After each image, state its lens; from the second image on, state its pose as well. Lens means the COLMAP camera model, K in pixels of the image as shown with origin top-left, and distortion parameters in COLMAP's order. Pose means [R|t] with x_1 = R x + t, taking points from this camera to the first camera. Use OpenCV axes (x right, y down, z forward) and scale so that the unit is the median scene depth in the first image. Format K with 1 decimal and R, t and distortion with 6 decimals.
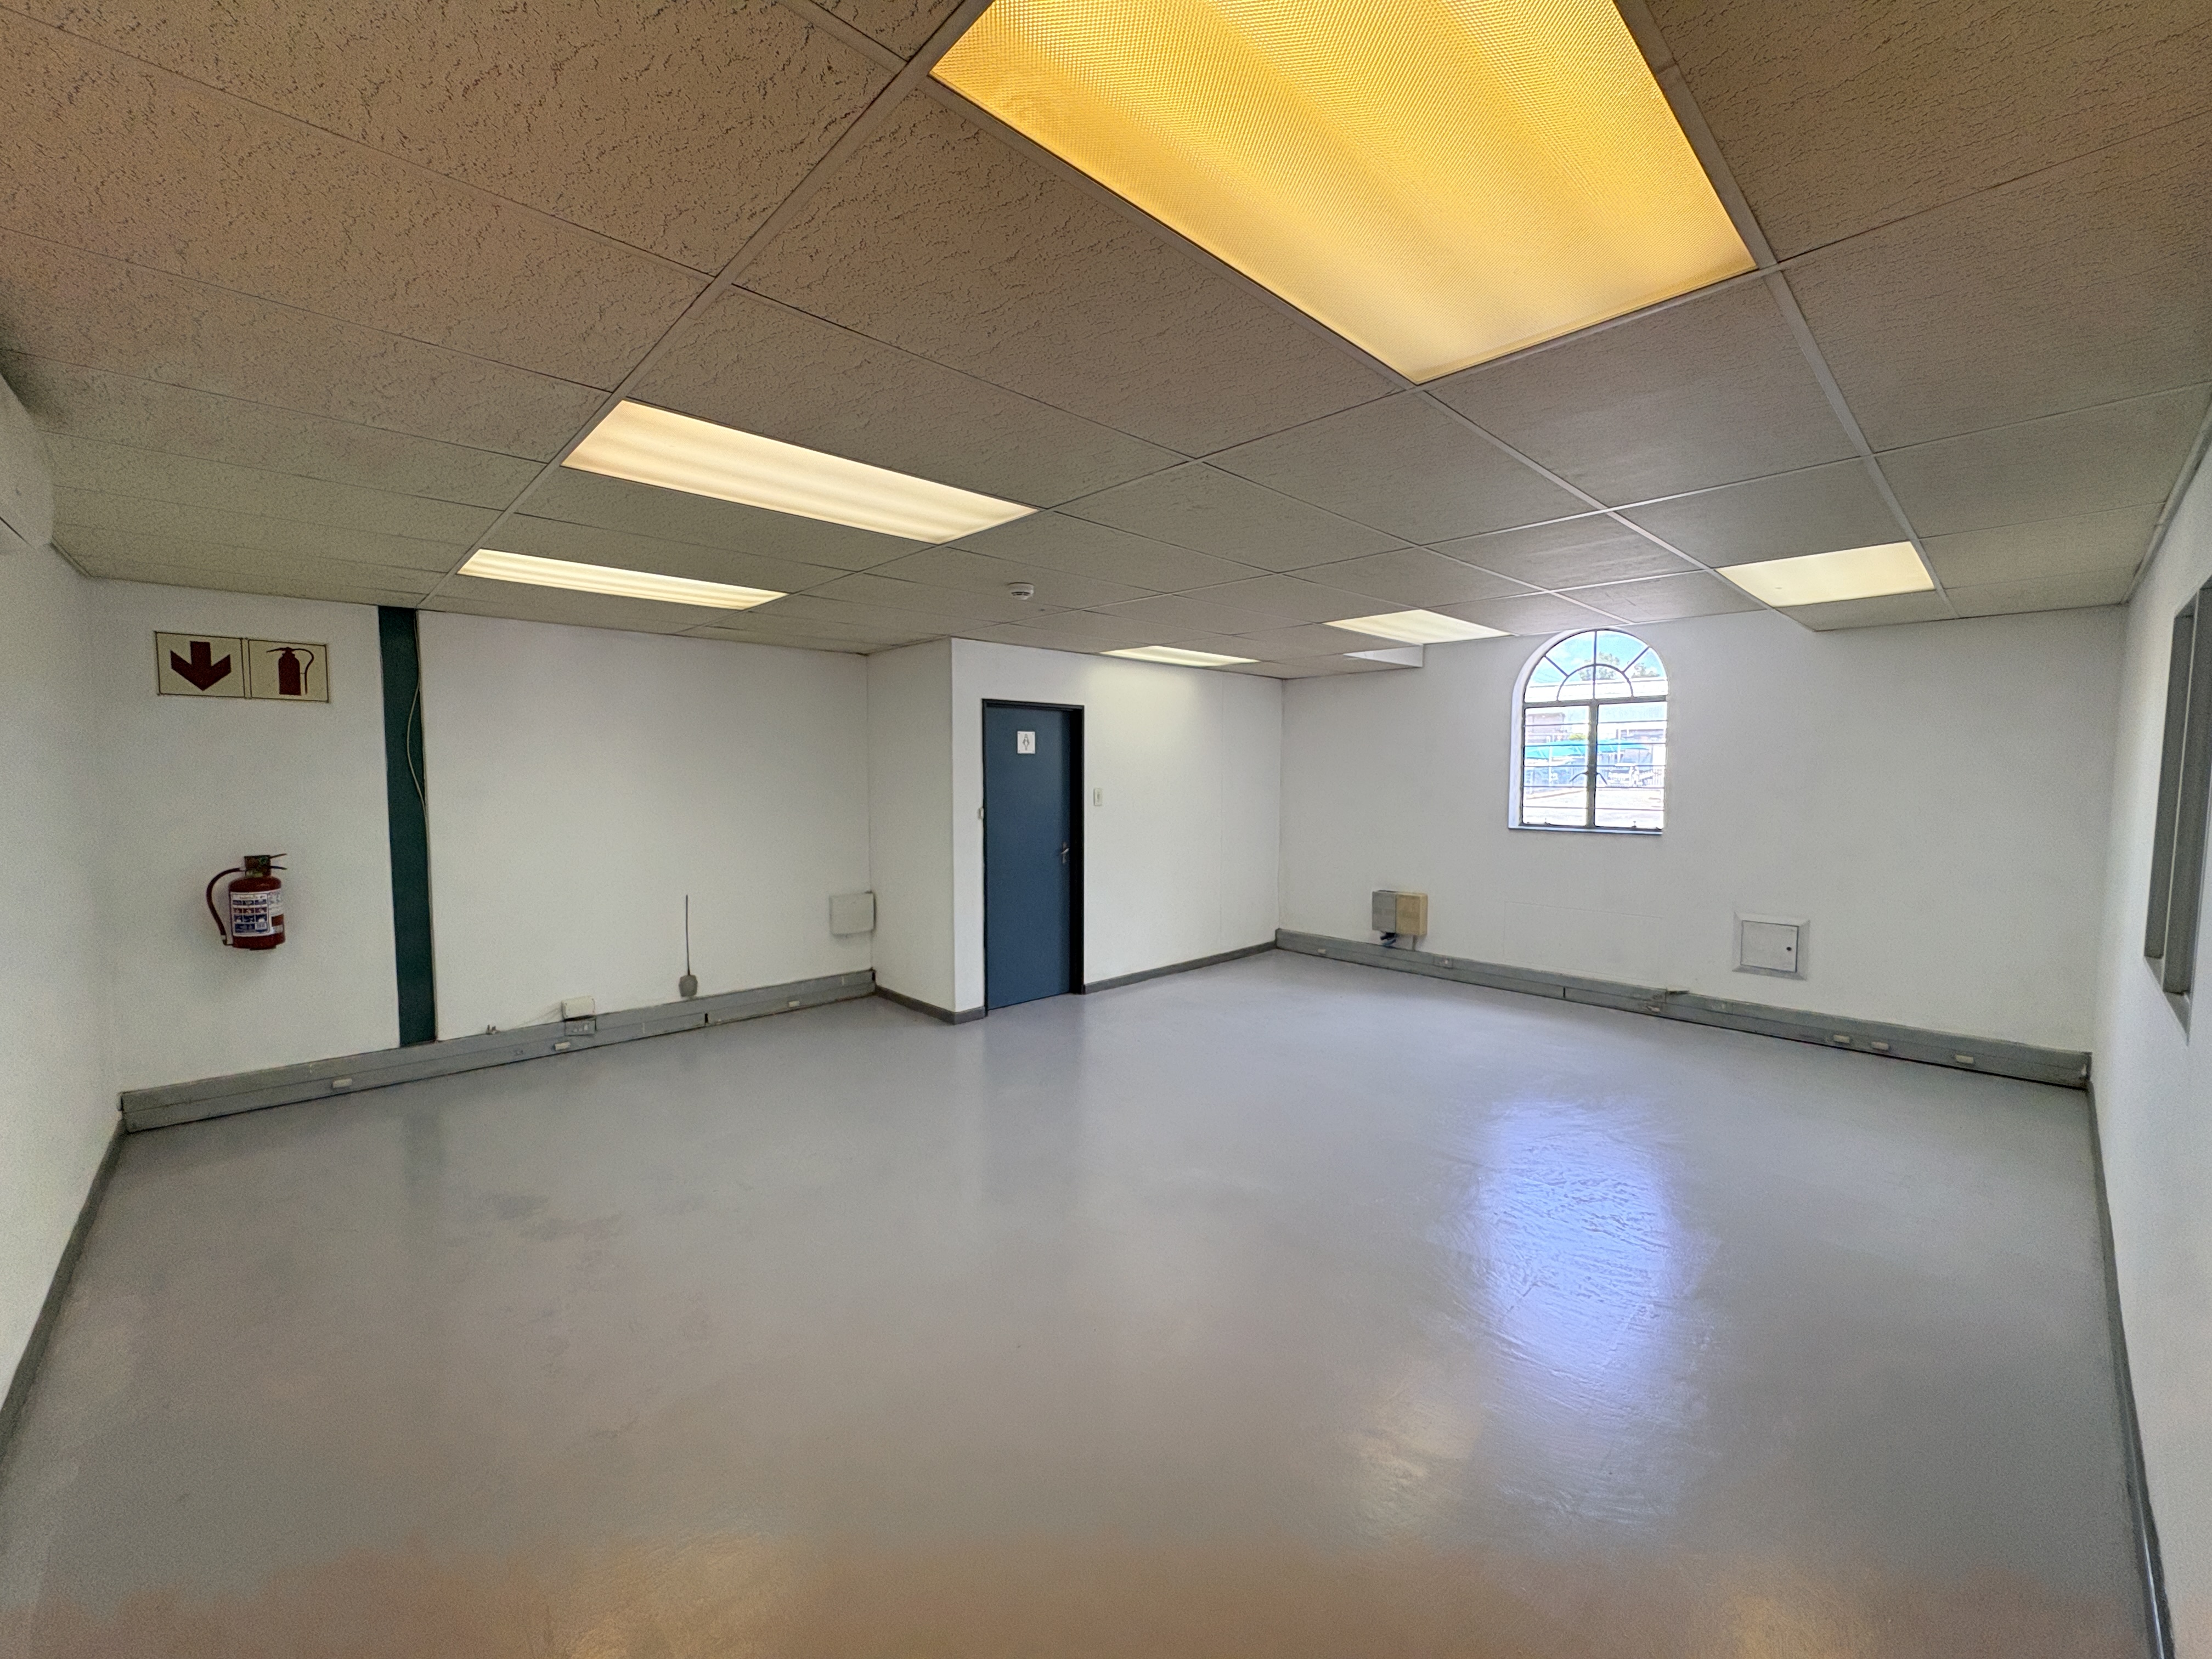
lens RADIAL K [[884.0, 0, 1104.6], [0, 884.0, 830.1], [0, 0, 1]] dist [0.000507, 0.000136]
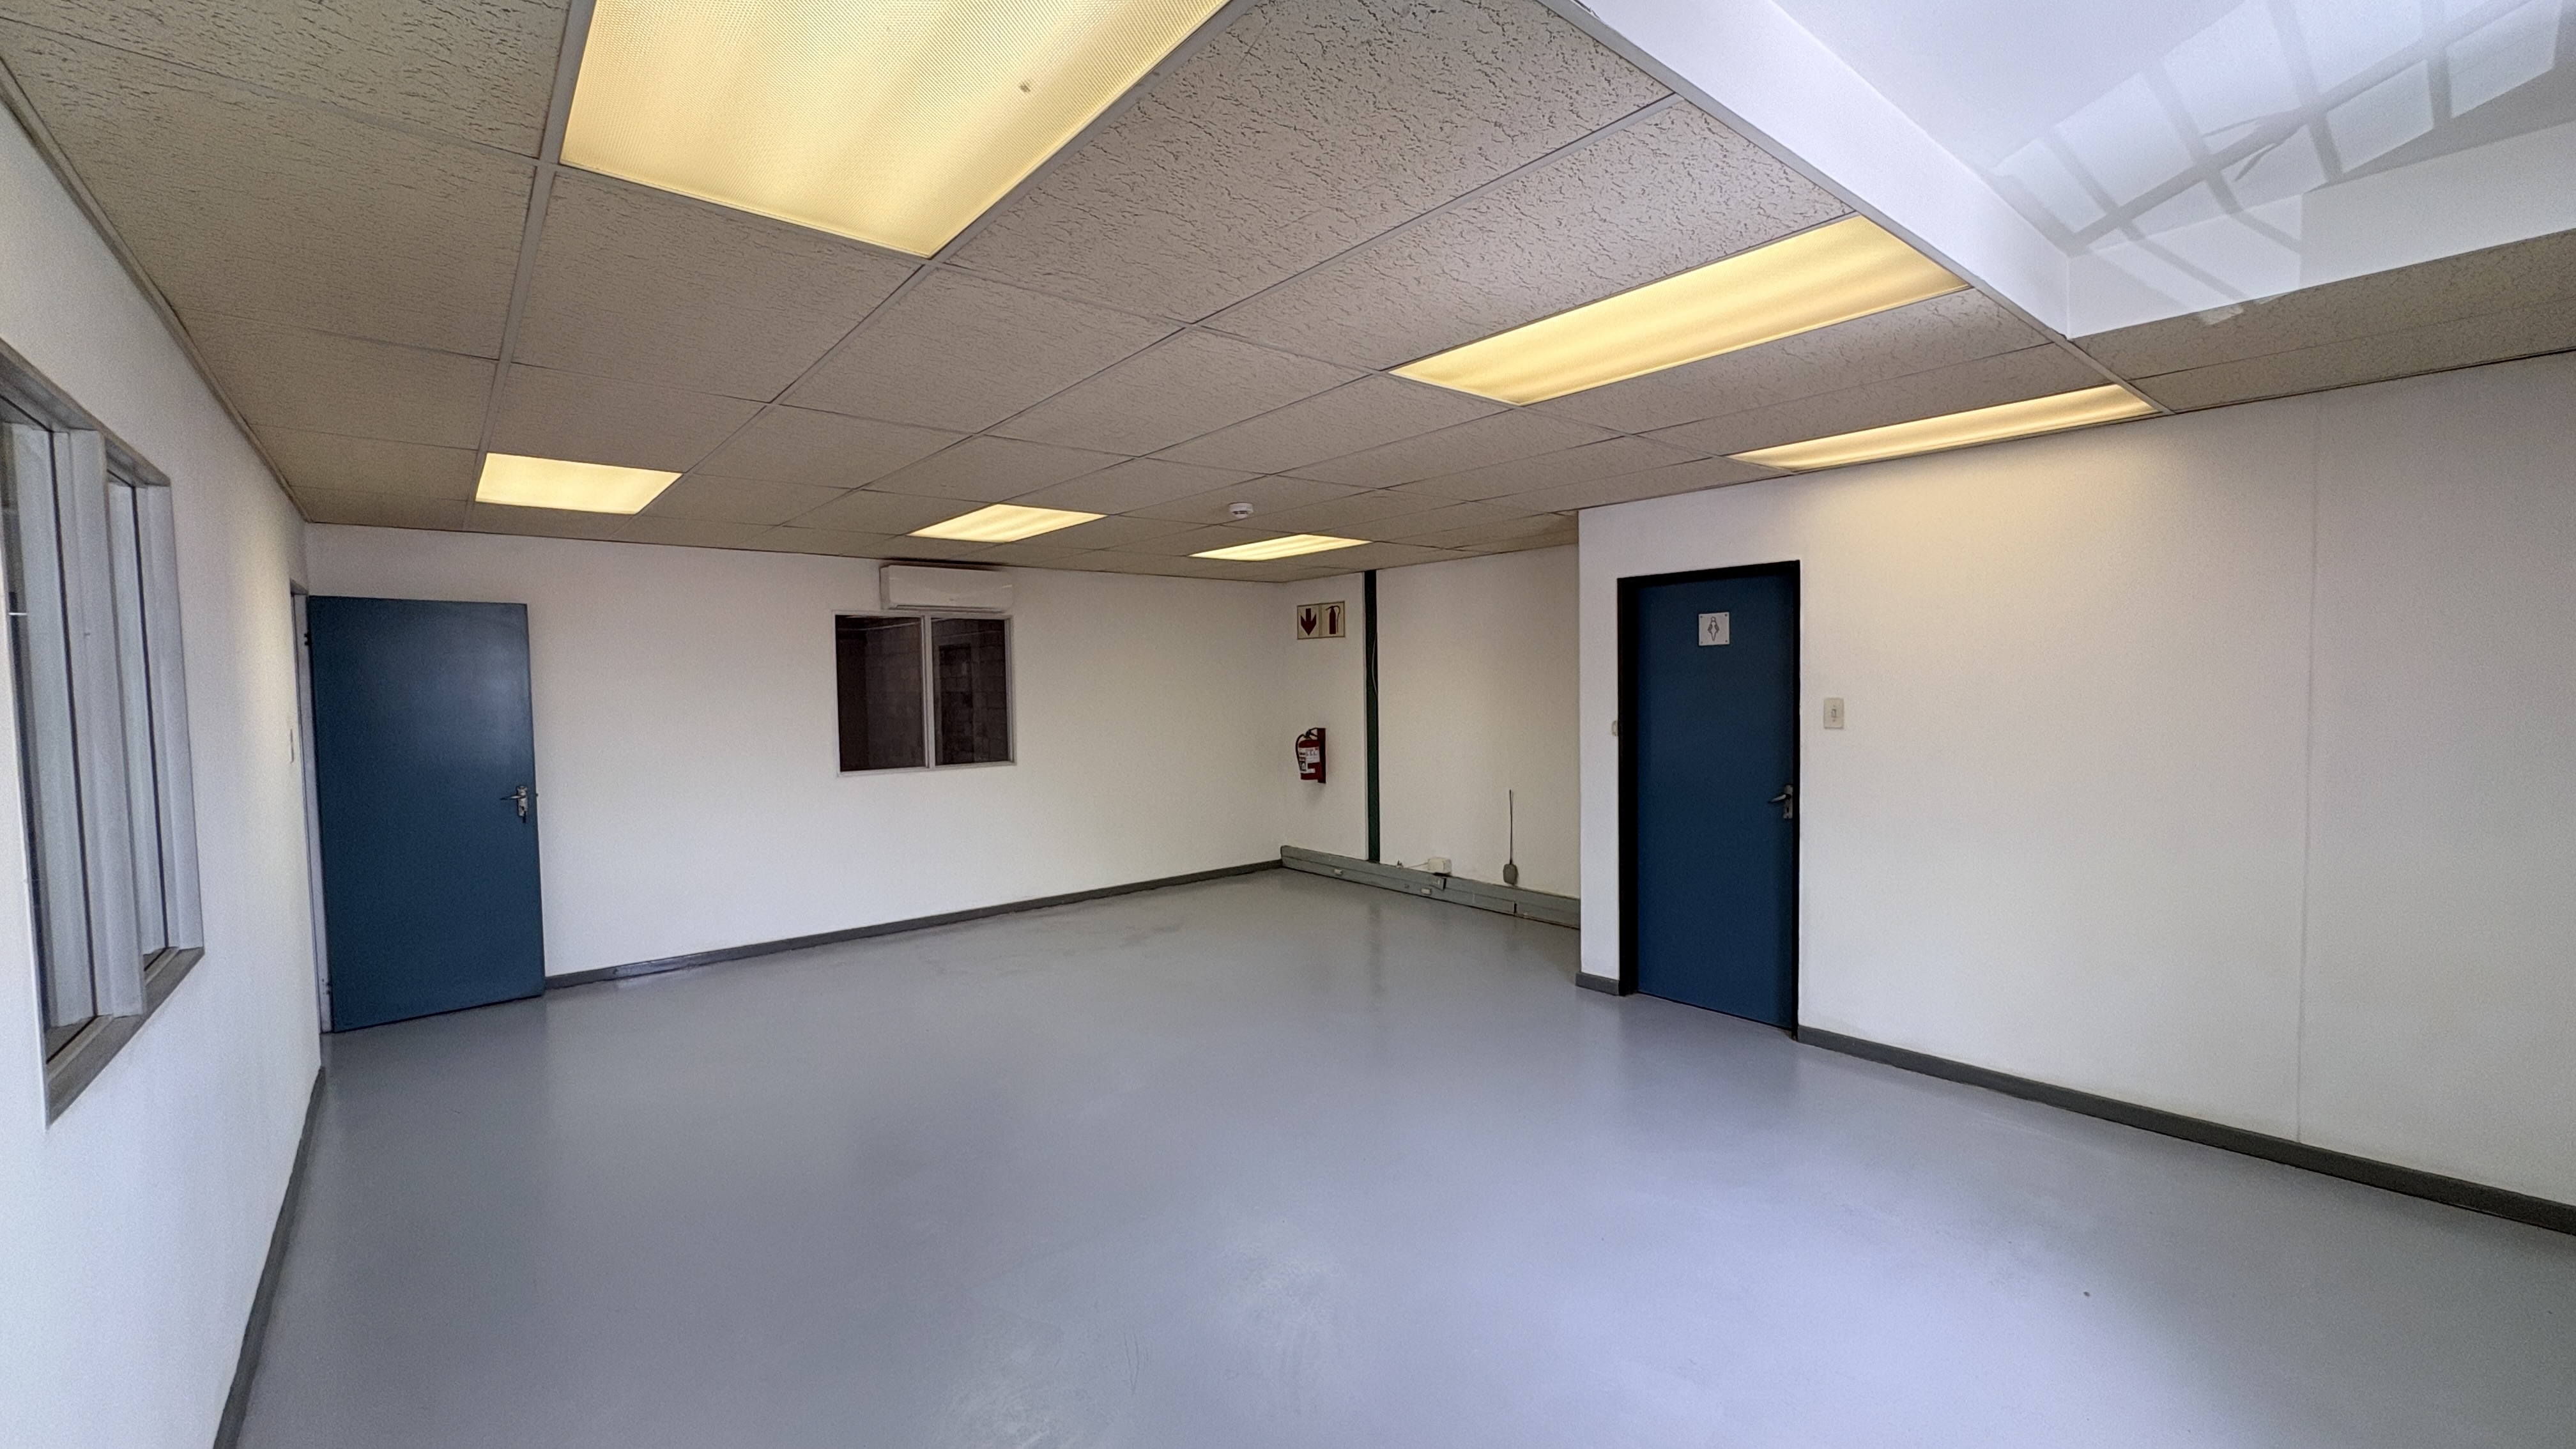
lens RADIAL K [[1028.2, 0, 1285.7], [0, 1028.2, 724.5], [0, 0, 1]] dist [0.000365, -0.000065]
pose [[-0.061763, 0.043163, -0.997157, 0.746233], [-0.047583, 0.997801, 0.046138, -0.048291], [0.996956, 0.050298, -0.059573, 0.744356]]
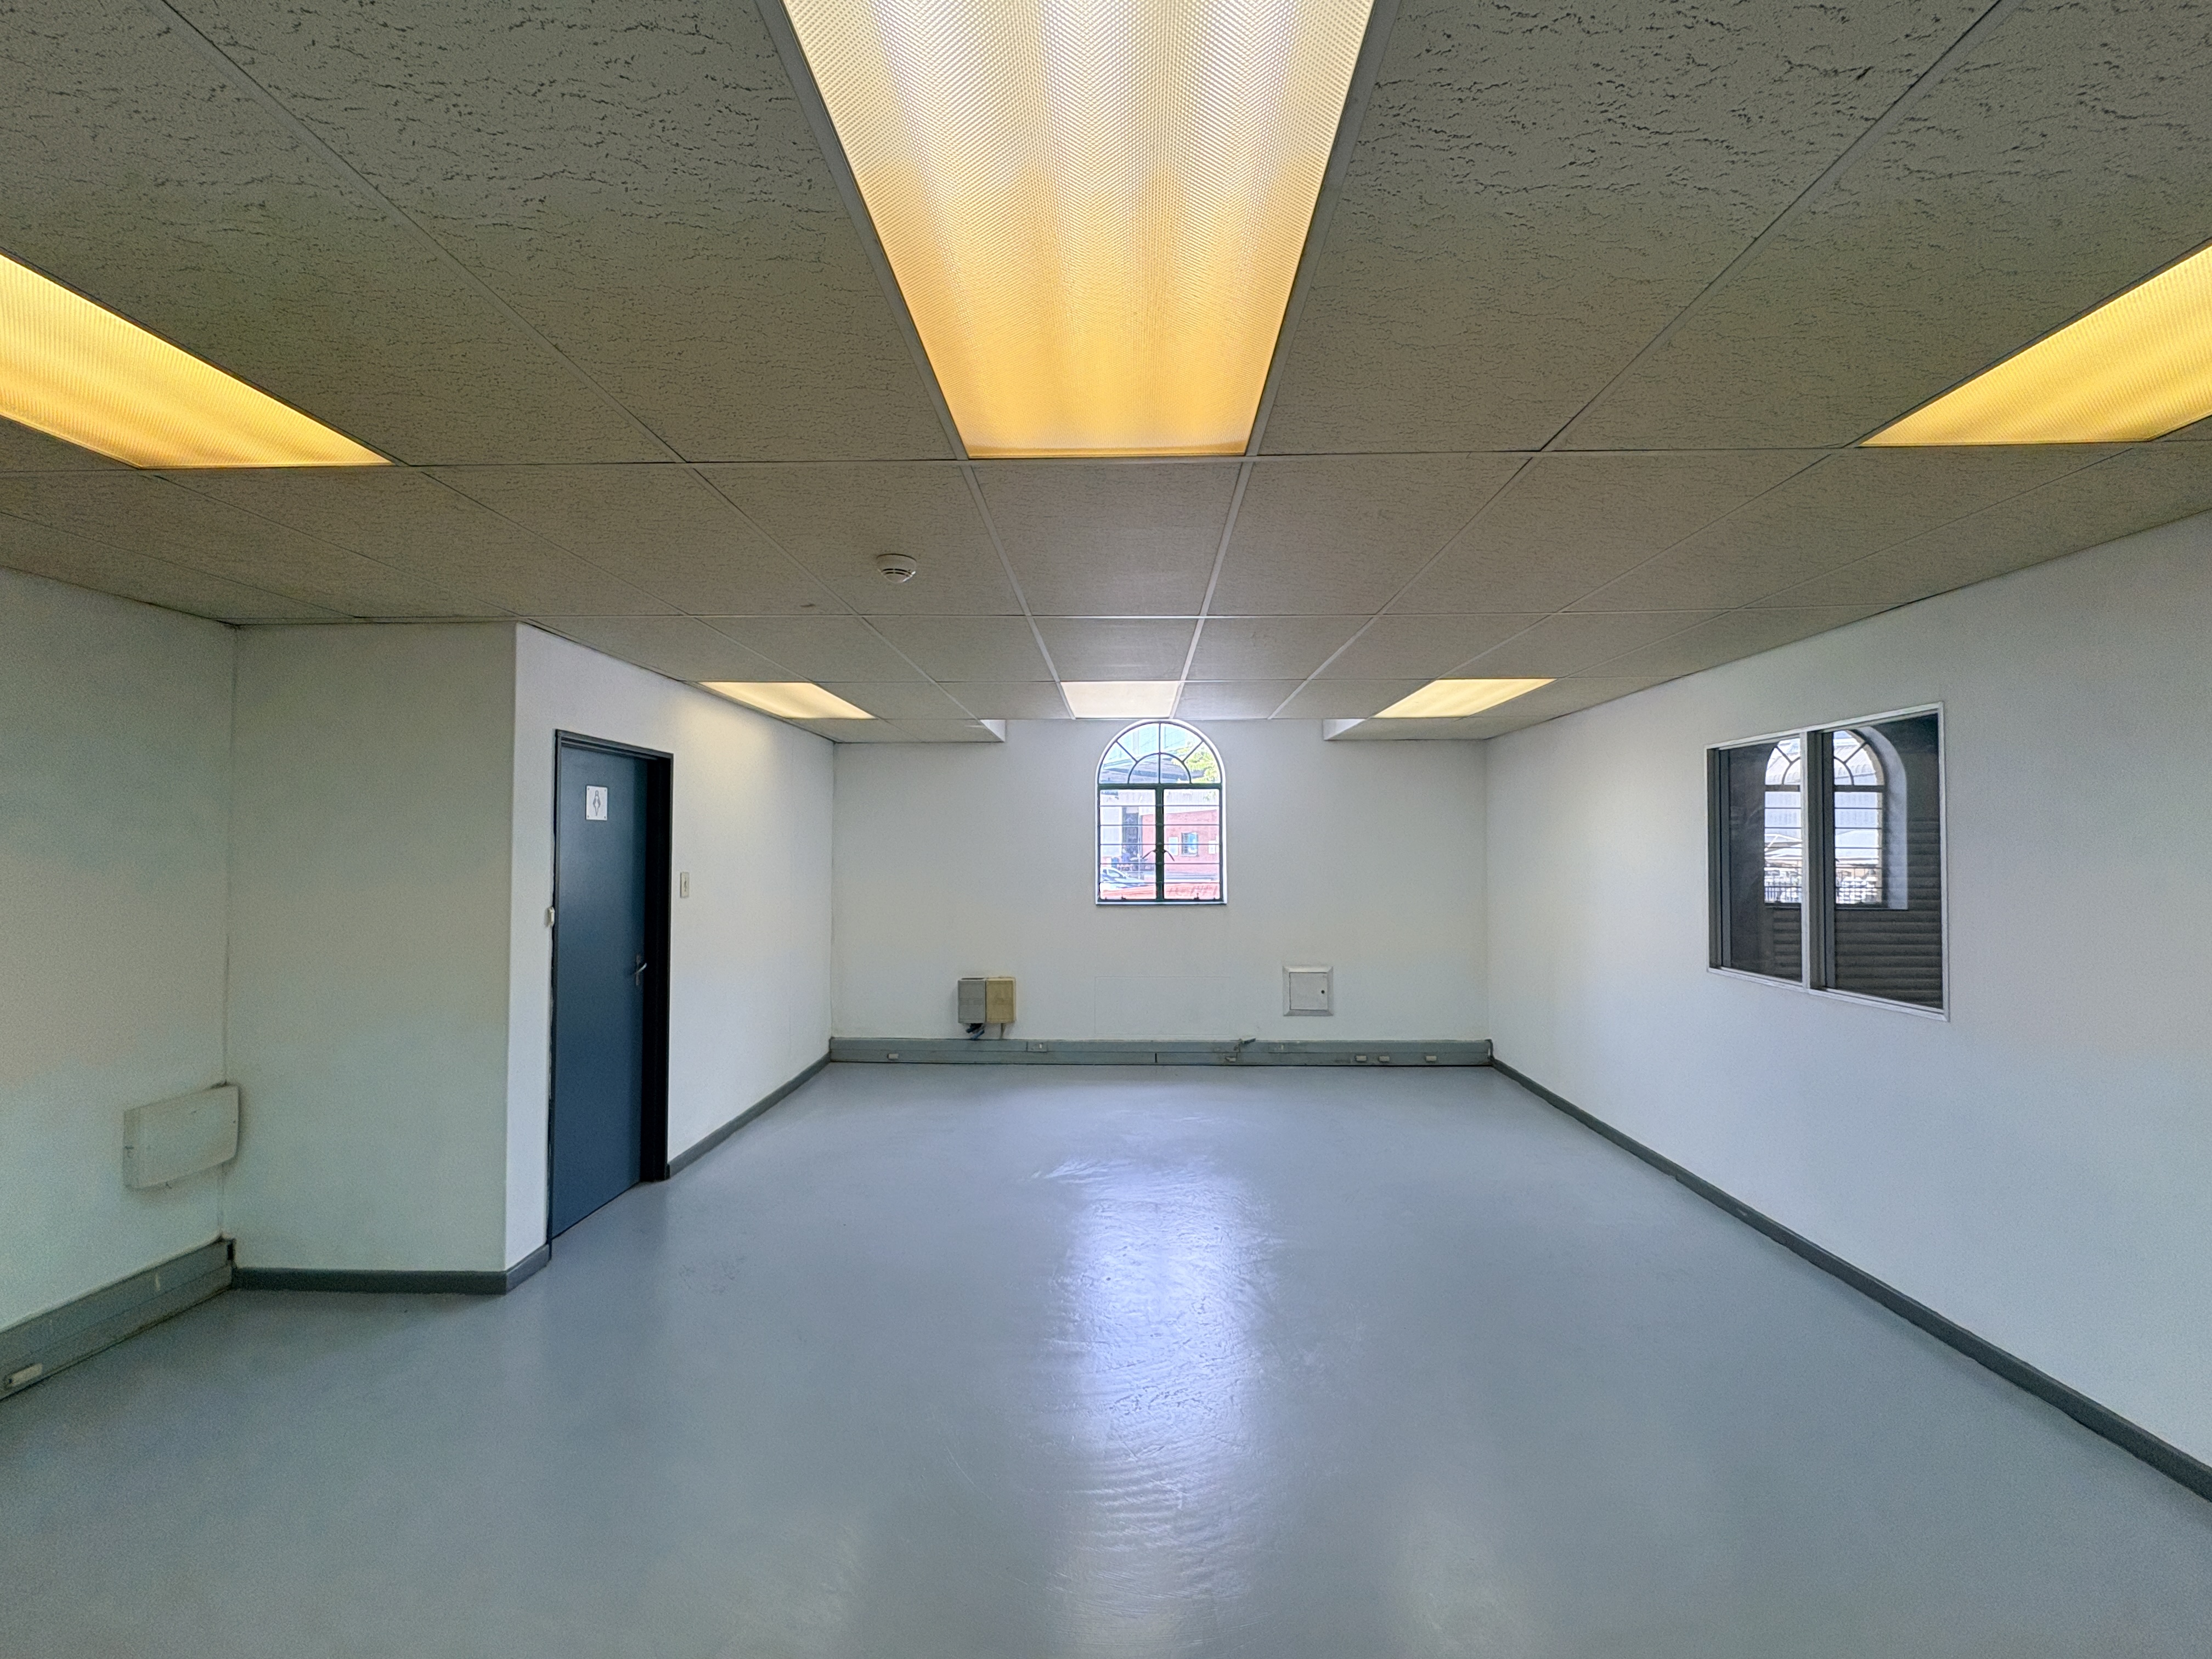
lens RADIAL K [[884.0, 0, 1104.6], [0, 884.0, 830.1], [0, 0, 1]] dist [0.000507, 0.000136]
pose [[0.706188, 0.016510, 0.707832, -0.292123], [0.046753, 0.996459, -0.069887, -0.017766], [-0.706479, 0.082446, 0.702915, 0.294147]]
